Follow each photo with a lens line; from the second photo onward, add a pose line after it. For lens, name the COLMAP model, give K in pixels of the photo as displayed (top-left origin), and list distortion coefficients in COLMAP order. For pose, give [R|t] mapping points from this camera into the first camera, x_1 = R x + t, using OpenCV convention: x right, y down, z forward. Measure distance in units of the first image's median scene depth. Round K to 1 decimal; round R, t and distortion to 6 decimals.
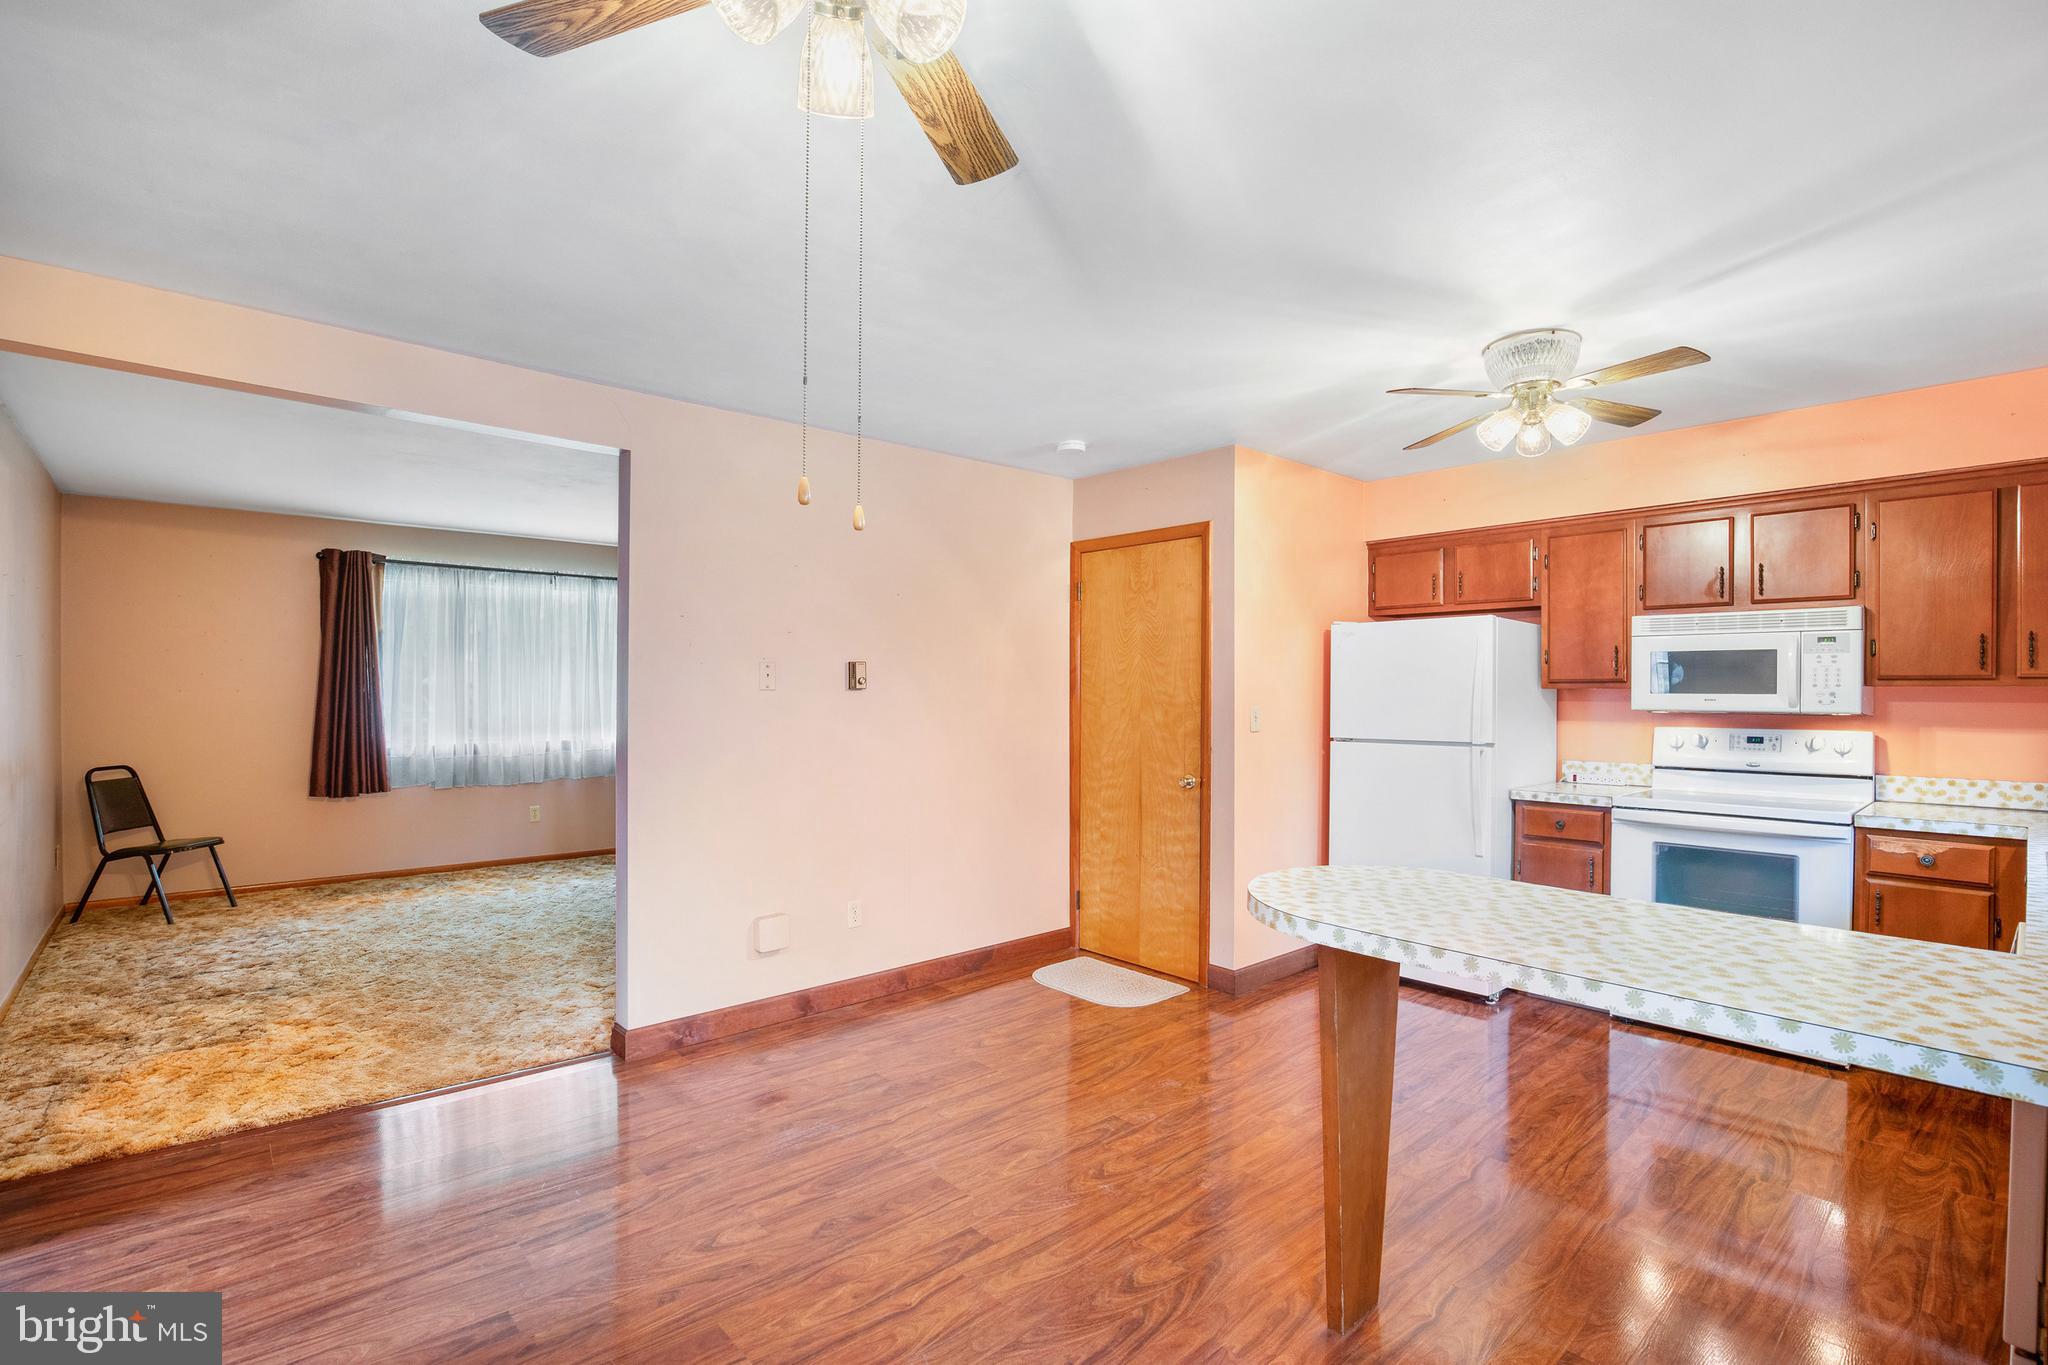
lens RADIAL K [[939.4, 0, 1026.1], [0, 939.4, 687.3], [0, 0, 1]] dist [0.001666, 0.001257]
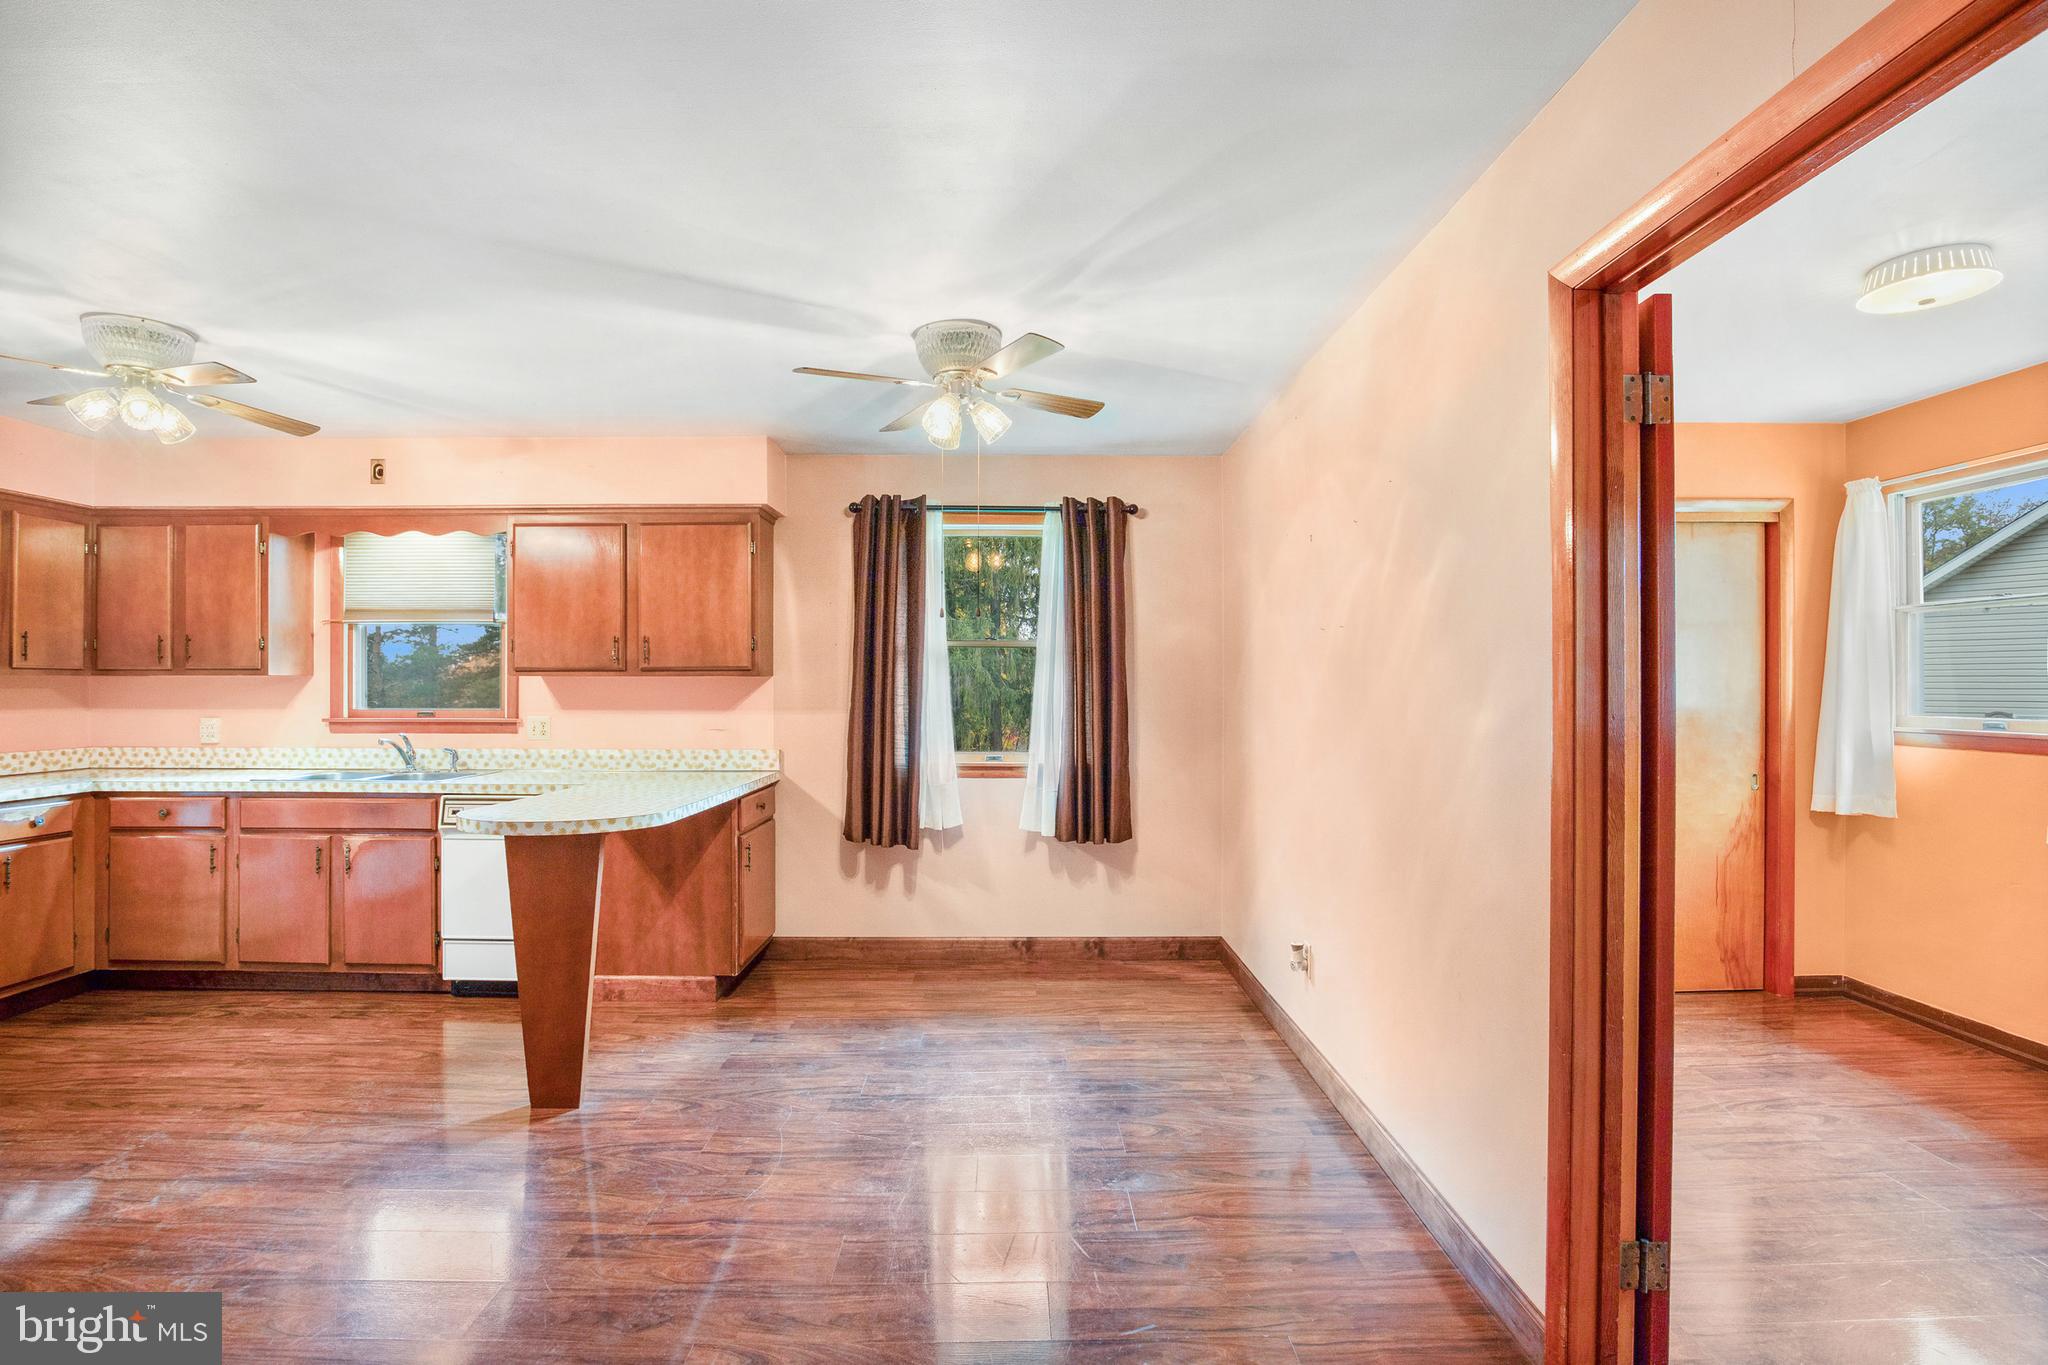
lens RADIAL K [[939.4, 0, 1025.2], [0, 939.4, 686.1], [0, 0, 1]] dist [0.001666, 0.001257]
pose [[-0.736614, -0.001324, 0.676312, -0.573600], [-0.005448, 0.999977, -0.003976, 0.008479], [-0.676291, -0.006614, -0.736605, 0.777287]]
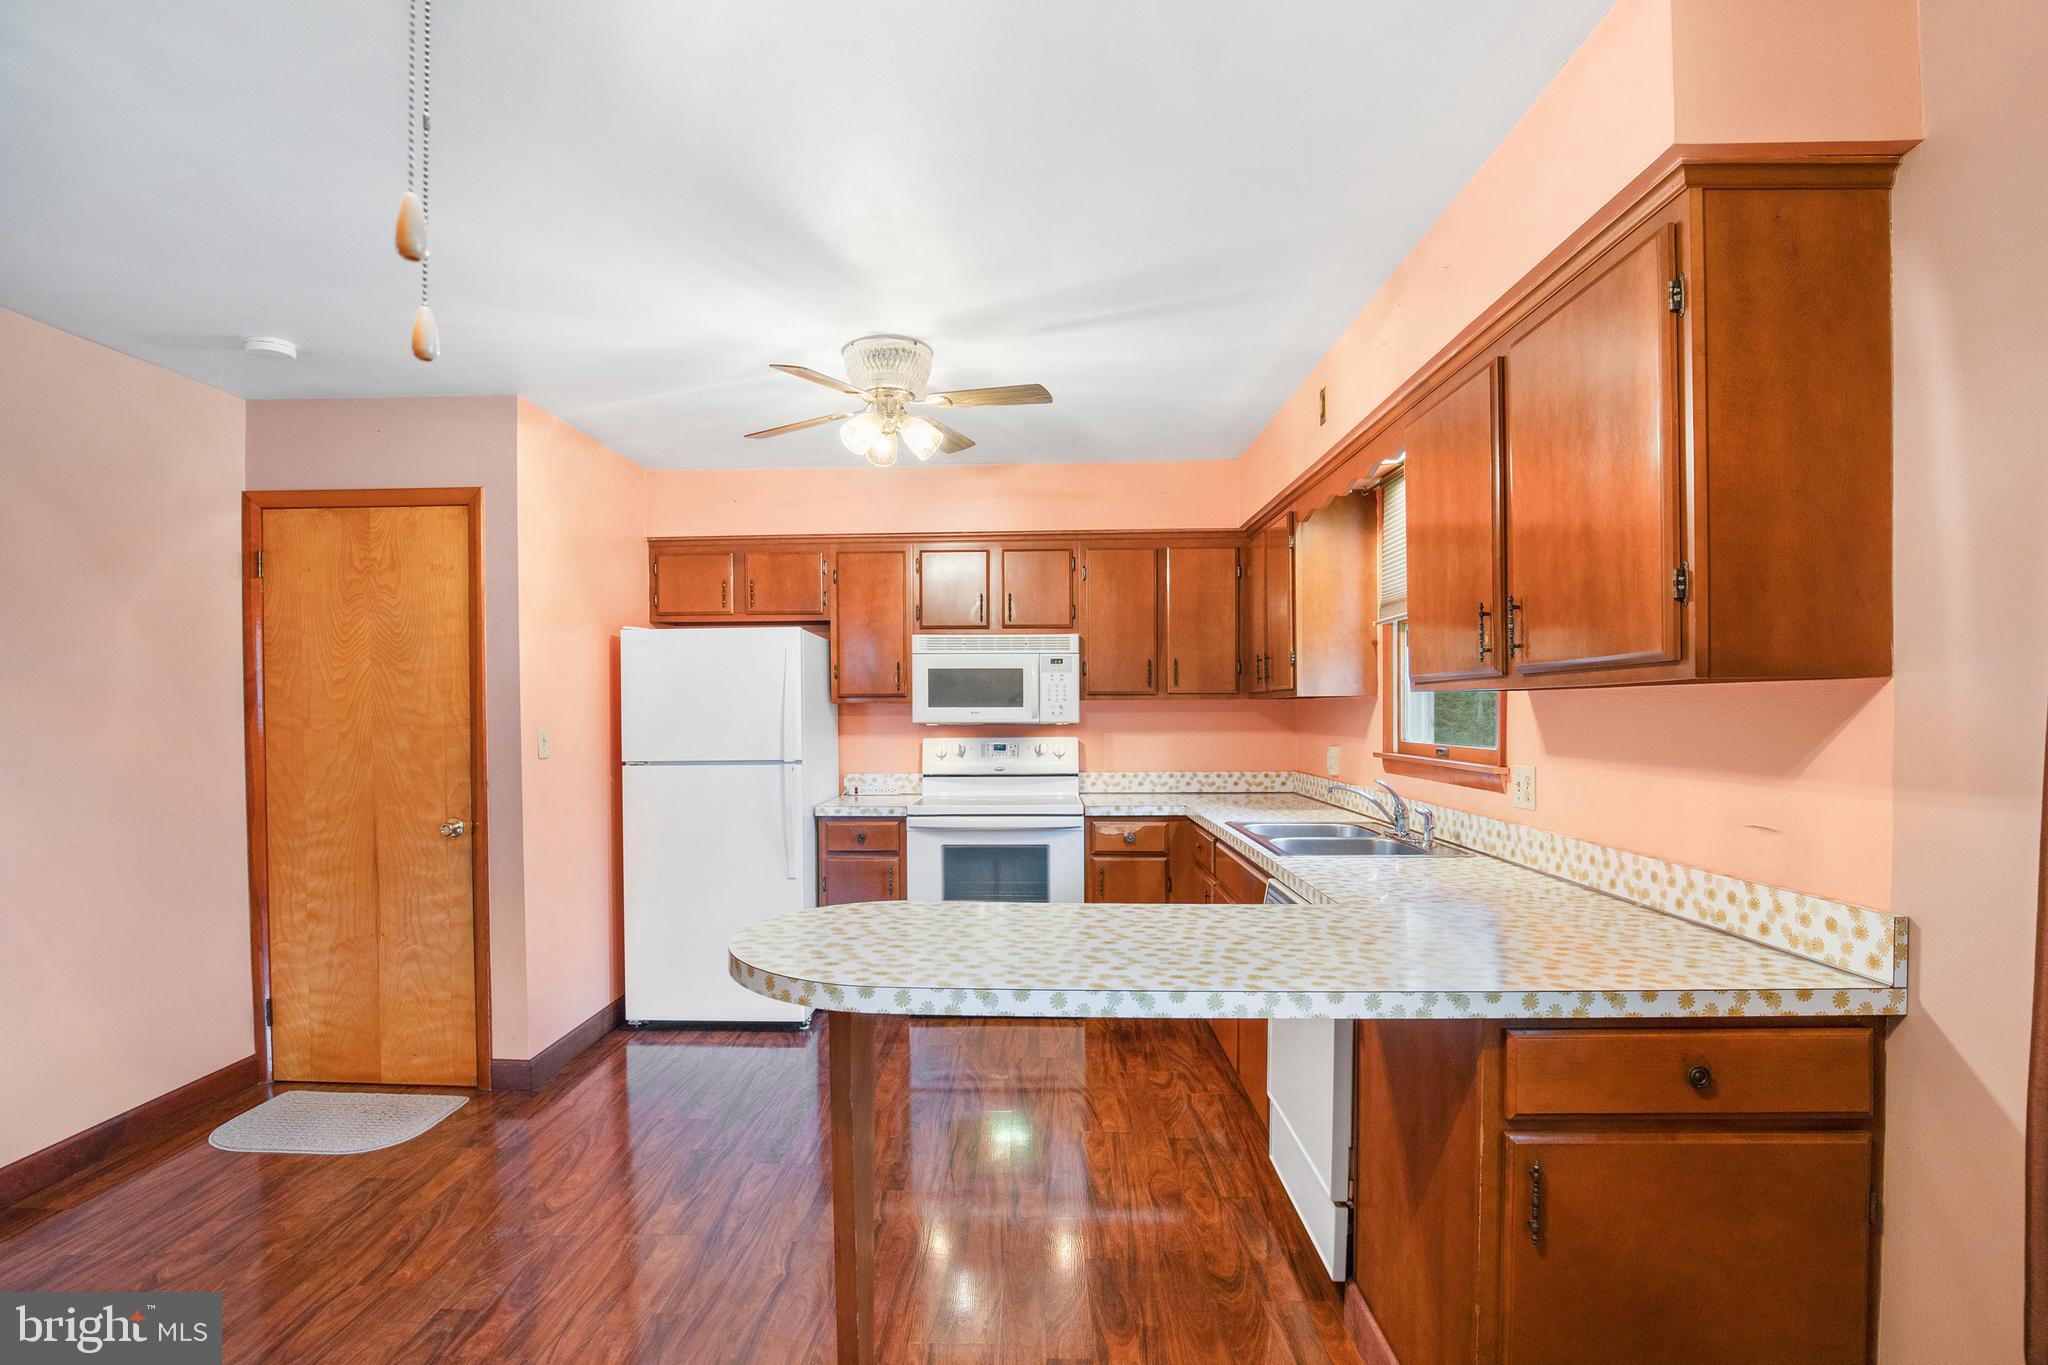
lens RADIAL K [[1012.6, 0, 989.2], [0, 1012.6, 718.9], [0, 0, 1]] dist [-0.019247, 0.004263]
pose [[0.713384, -0.013817, 0.700637, -0.094160], [0.004058, 0.999870, 0.015586, 0.001715], [-0.700762, -0.008276, 0.713348, 0.124980]]
